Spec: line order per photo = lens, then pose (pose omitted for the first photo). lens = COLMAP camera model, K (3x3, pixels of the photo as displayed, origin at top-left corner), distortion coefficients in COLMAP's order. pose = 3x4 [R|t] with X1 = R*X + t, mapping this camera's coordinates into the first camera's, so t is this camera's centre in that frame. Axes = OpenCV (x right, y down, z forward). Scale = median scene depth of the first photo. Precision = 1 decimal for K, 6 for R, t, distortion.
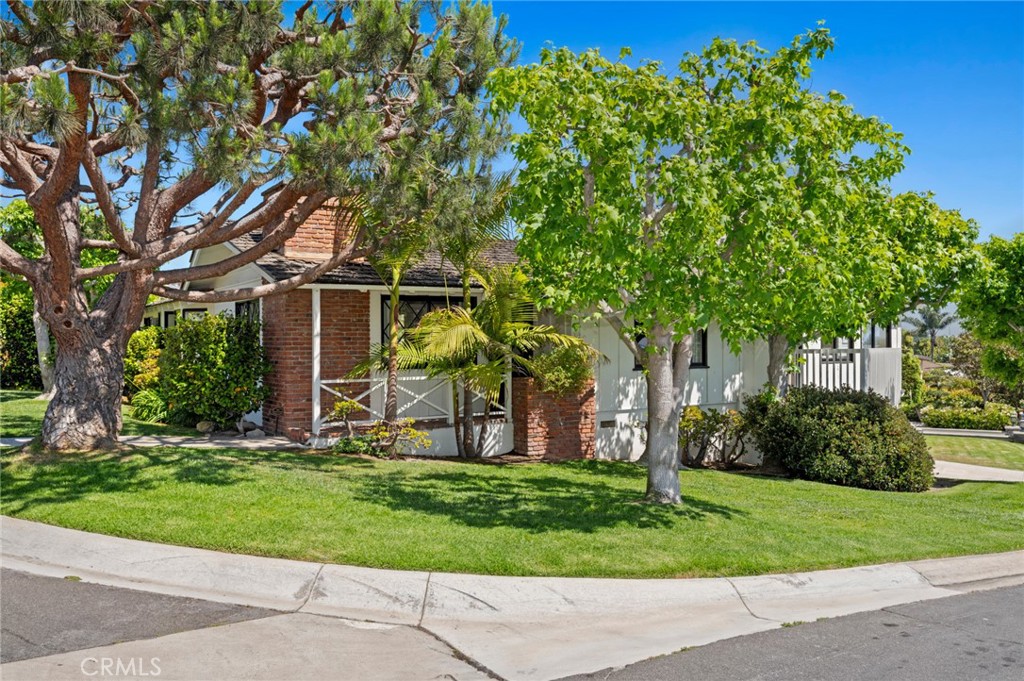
lens RADIAL K [[828.5, 0, 511.3], [0, 828.5, 337.9], [0, 0, 1]] dist [-0.007286, 0.000135]
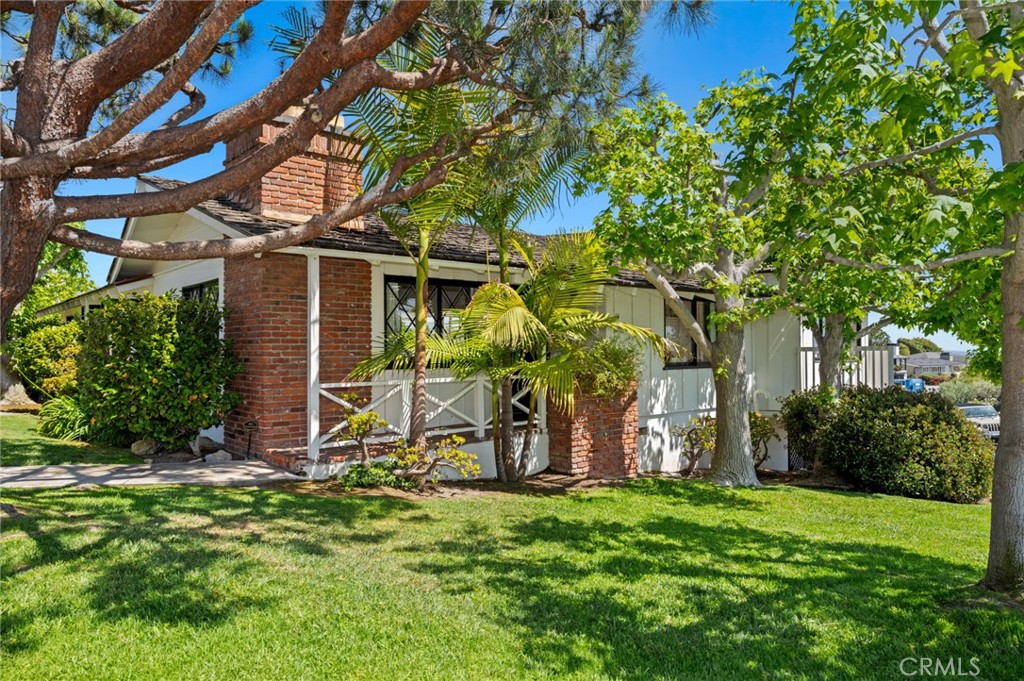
lens RADIAL K [[670.8, 0, 513.2], [0, 670.8, 345.5], [0, 0, 1]] dist [0.000969, -0.002868]
pose [[0.987192, 0.002034, 0.159521, -0.146553], [-0.001677, 0.999996, -0.002375, 0.017863], [-0.159525, 0.002077, 0.987192, 0.372380]]
